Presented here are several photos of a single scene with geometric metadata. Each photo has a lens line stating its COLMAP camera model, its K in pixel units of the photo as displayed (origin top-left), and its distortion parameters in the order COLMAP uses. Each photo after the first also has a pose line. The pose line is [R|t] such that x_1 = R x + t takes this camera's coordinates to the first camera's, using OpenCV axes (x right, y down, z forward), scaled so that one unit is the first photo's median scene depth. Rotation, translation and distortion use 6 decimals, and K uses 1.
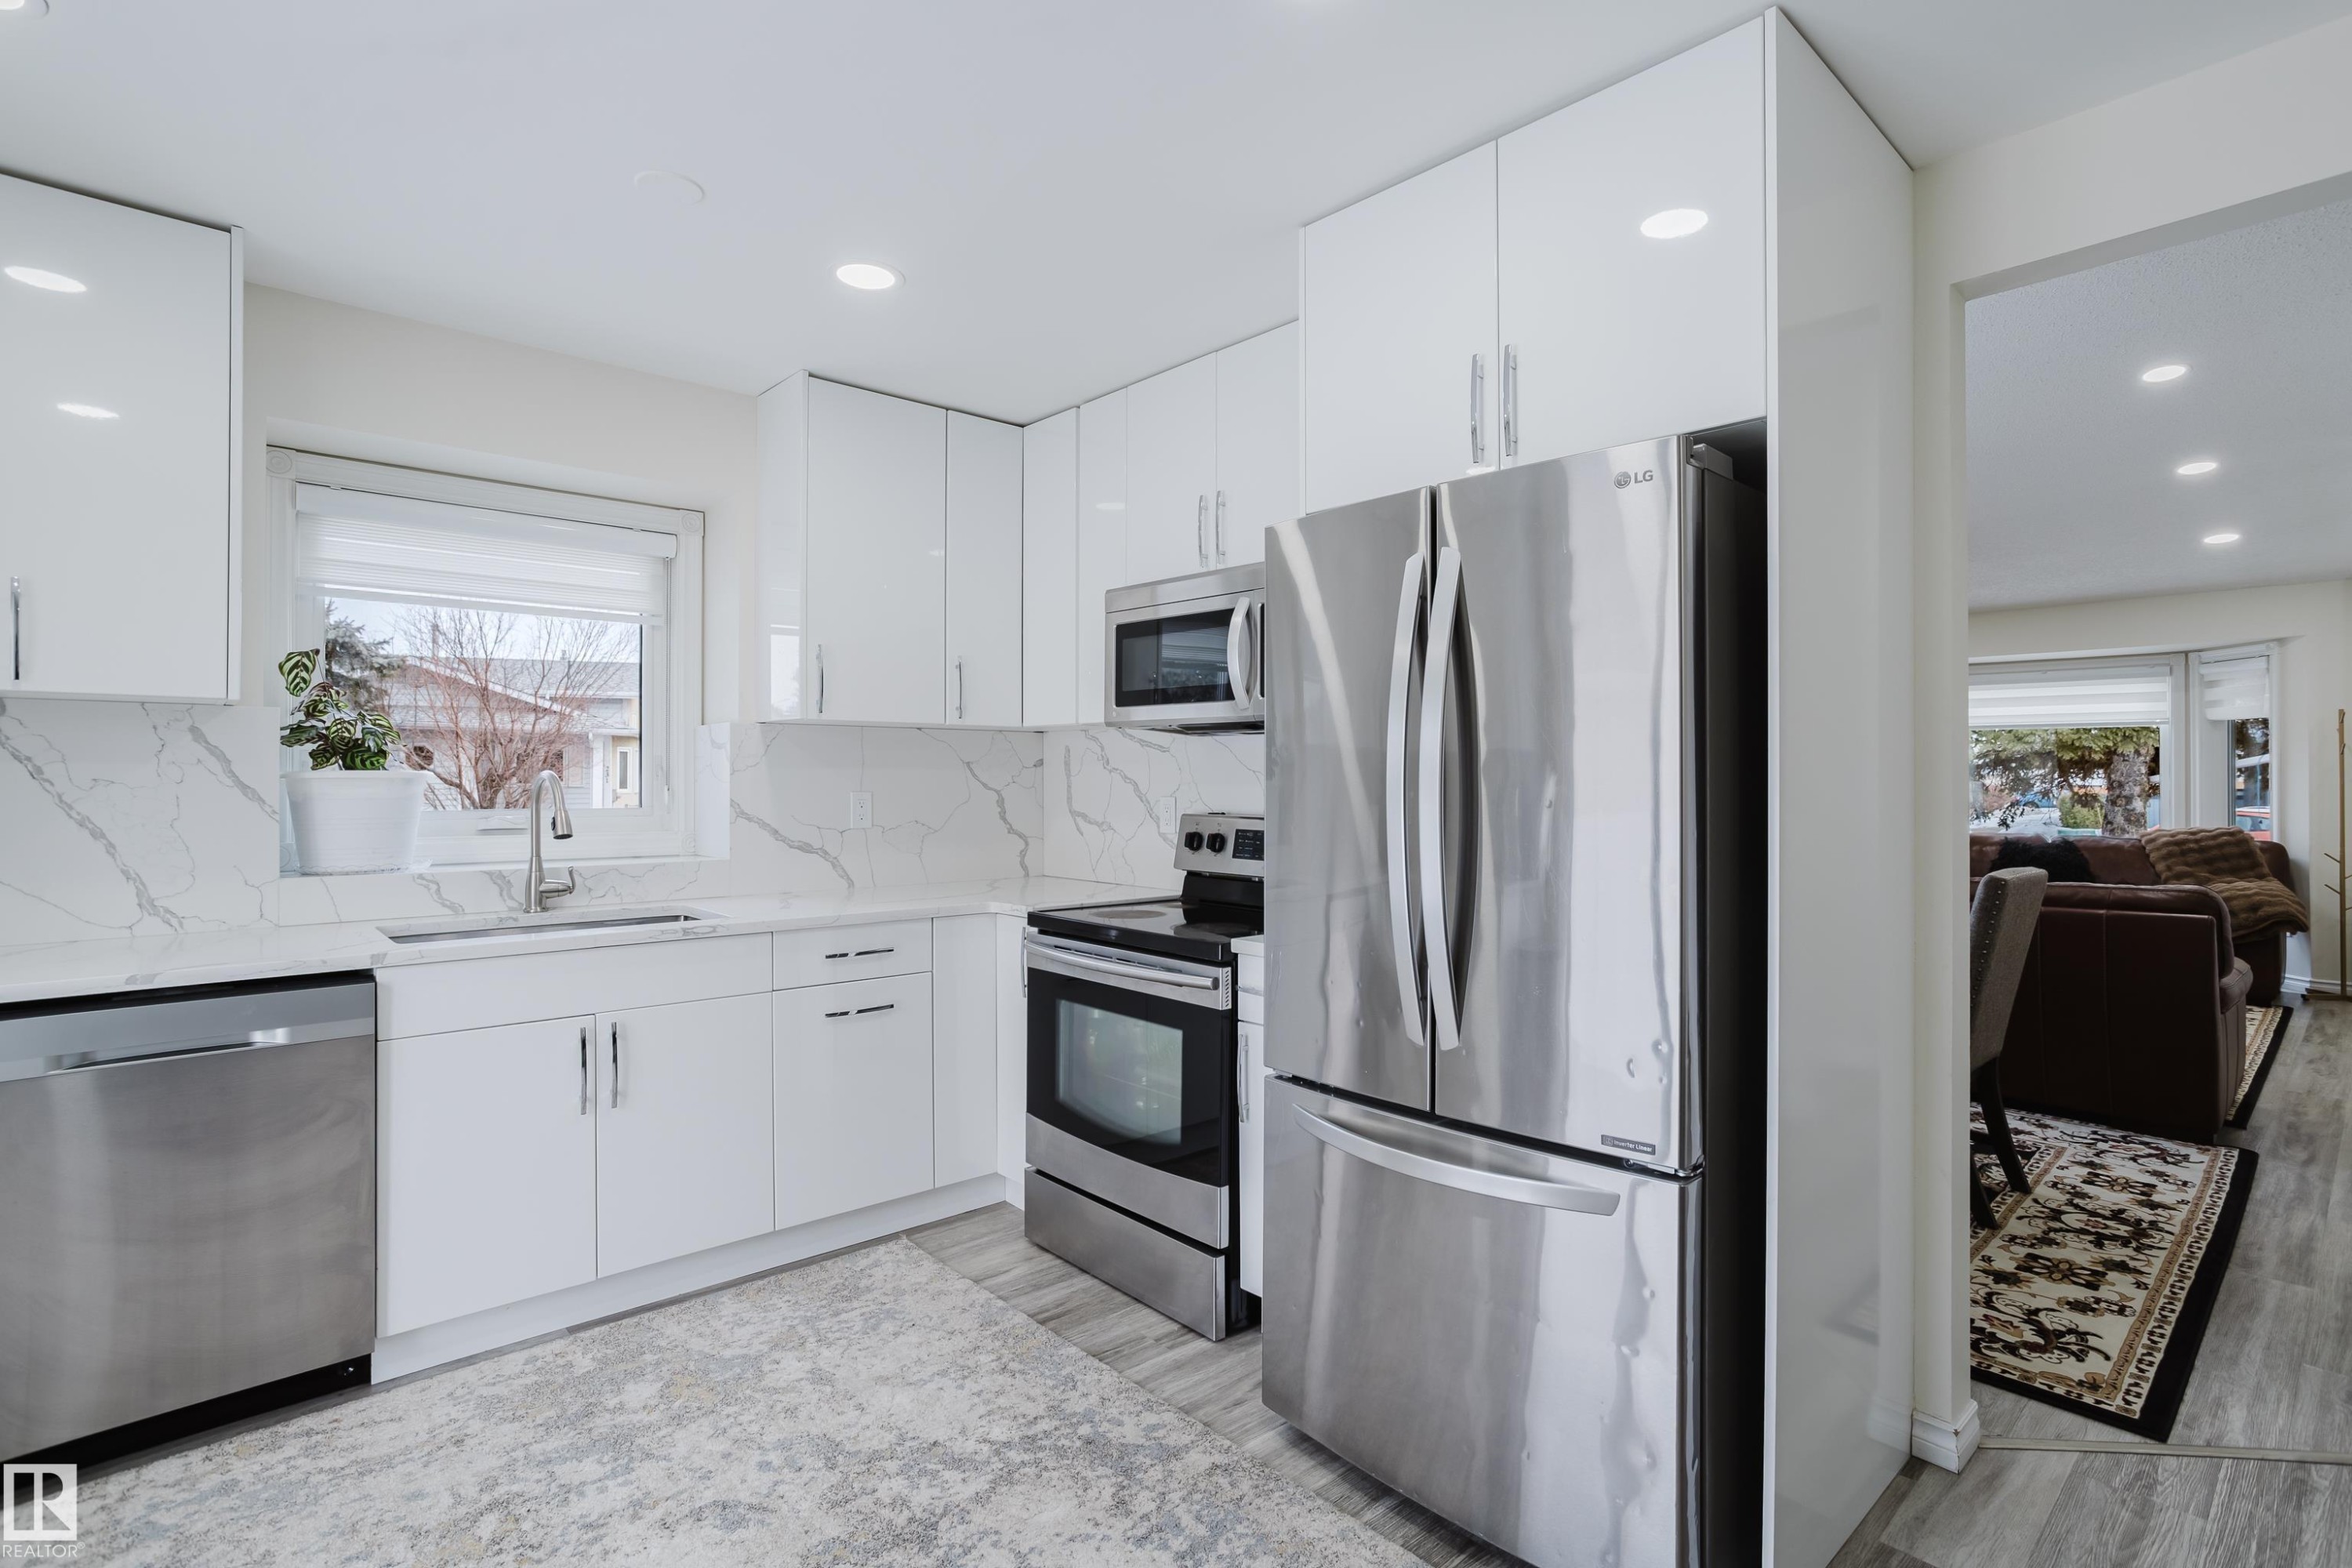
lens RADIAL K [[1142.1, 0, 1177.4], [0, 1142.1, 778.7], [0, 0, 1]] dist [-0.036087, 0.022366]
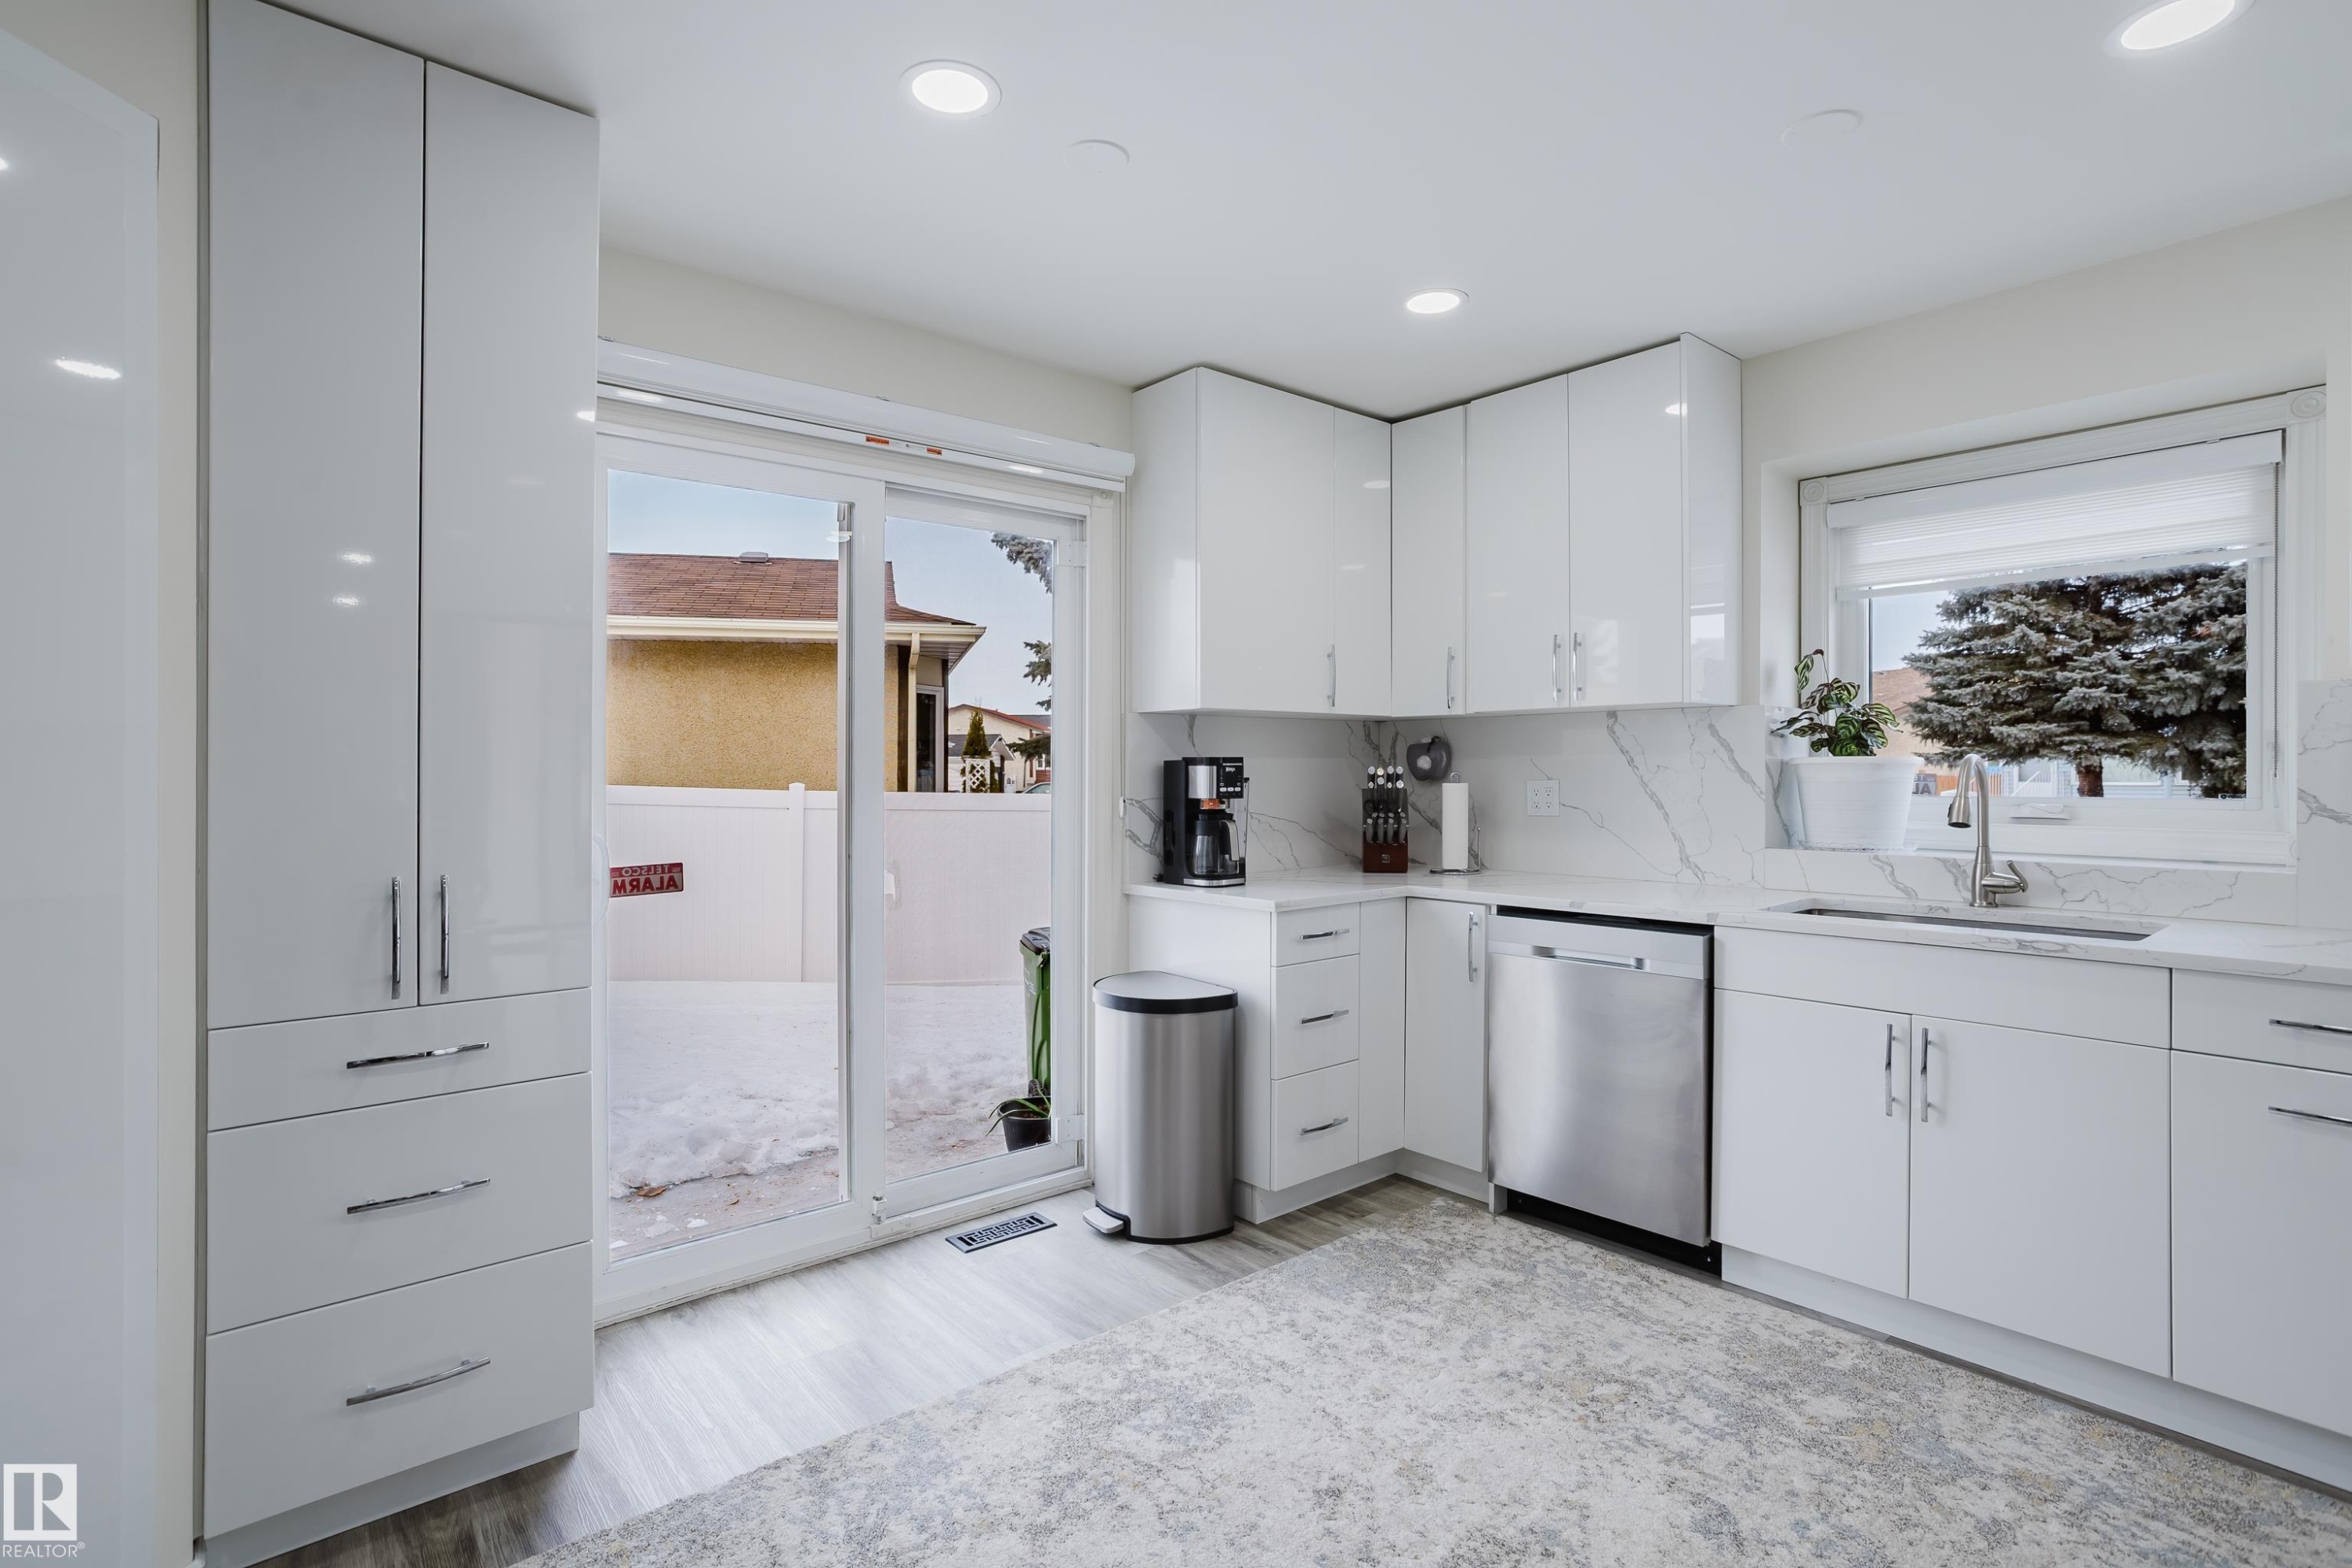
lens RADIAL K [[1142.1, 0, 1177.4], [0, 1142.1, 778.7], [0, 0, 1]] dist [-0.036087, 0.022366]
pose [[-0.037981, 0.003740, -0.999271, 0.391102], [0.004519, 0.999983, 0.003571, 0.007185], [0.999268, -0.004380, -0.037998, 0.389467]]
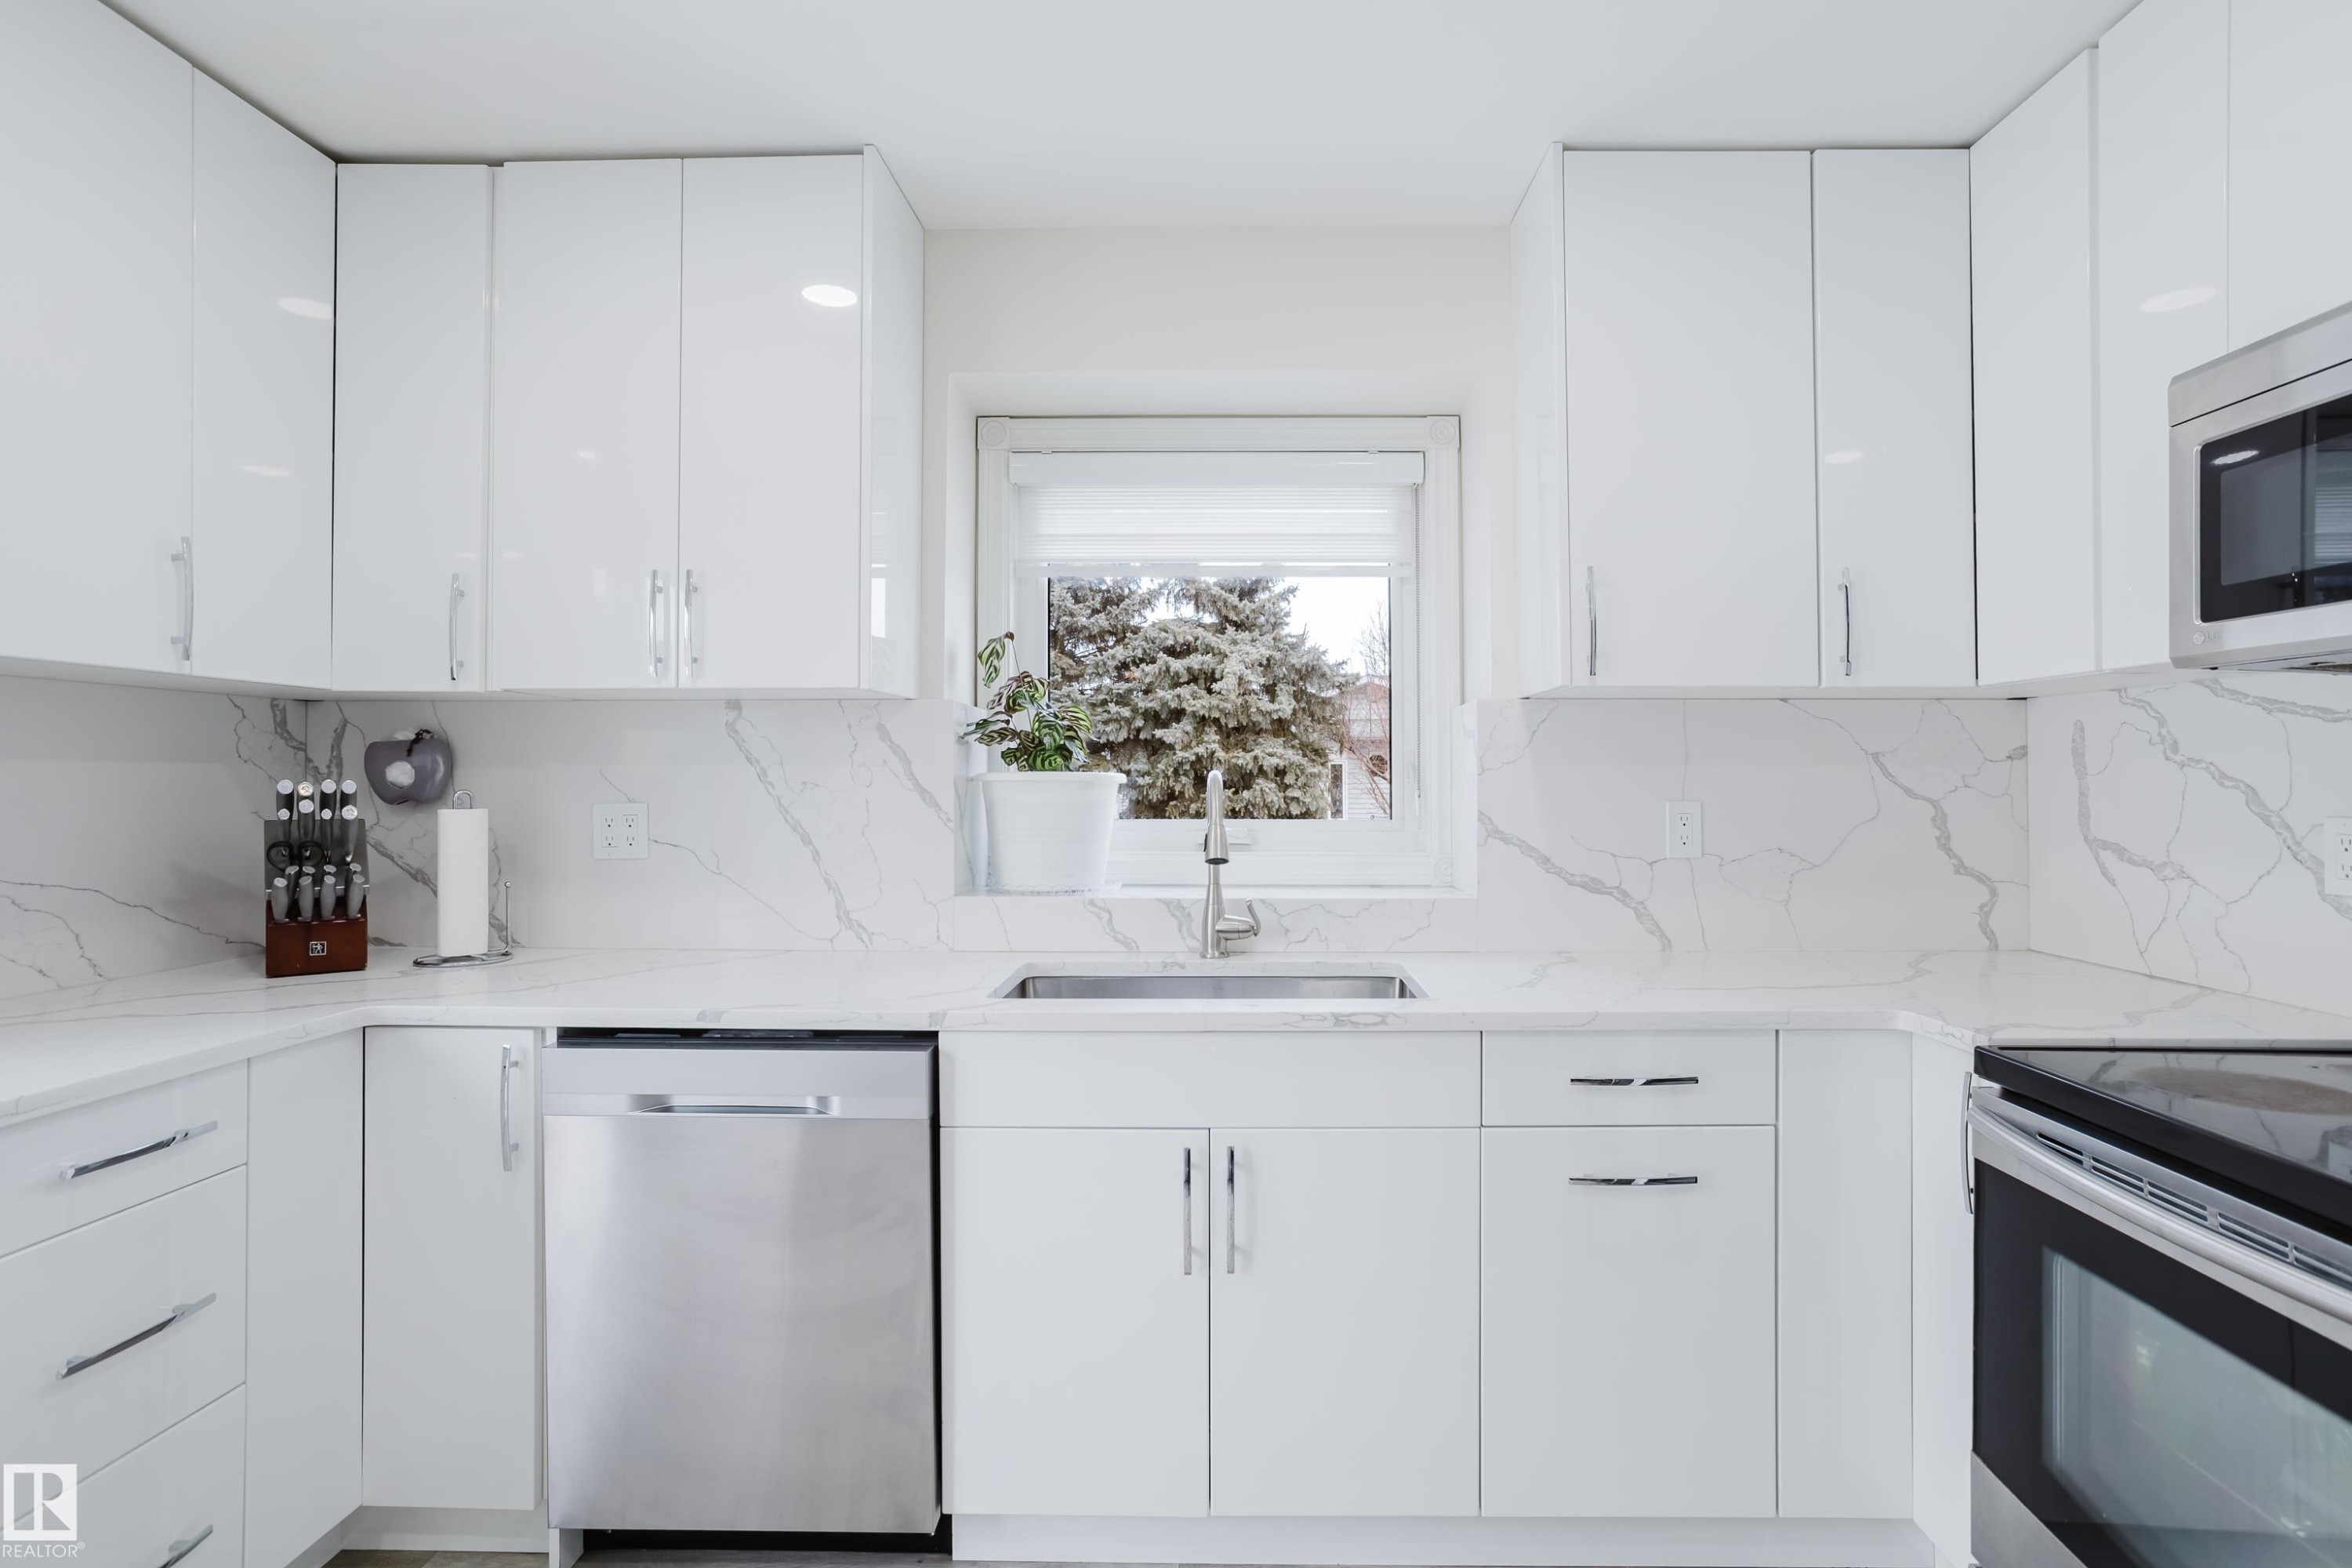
lens RADIAL K [[1148.2, 0, 1216.1], [0, 1148.2, 781.4], [0, 0, 1]] dist [-0.064193, 0.038306]
pose [[0.725555, -0.003255, -0.688157, -0.038055], [0.001217, 0.999993, -0.003447, 0.003075], [0.688164, 0.001663, 0.725554, 0.457433]]
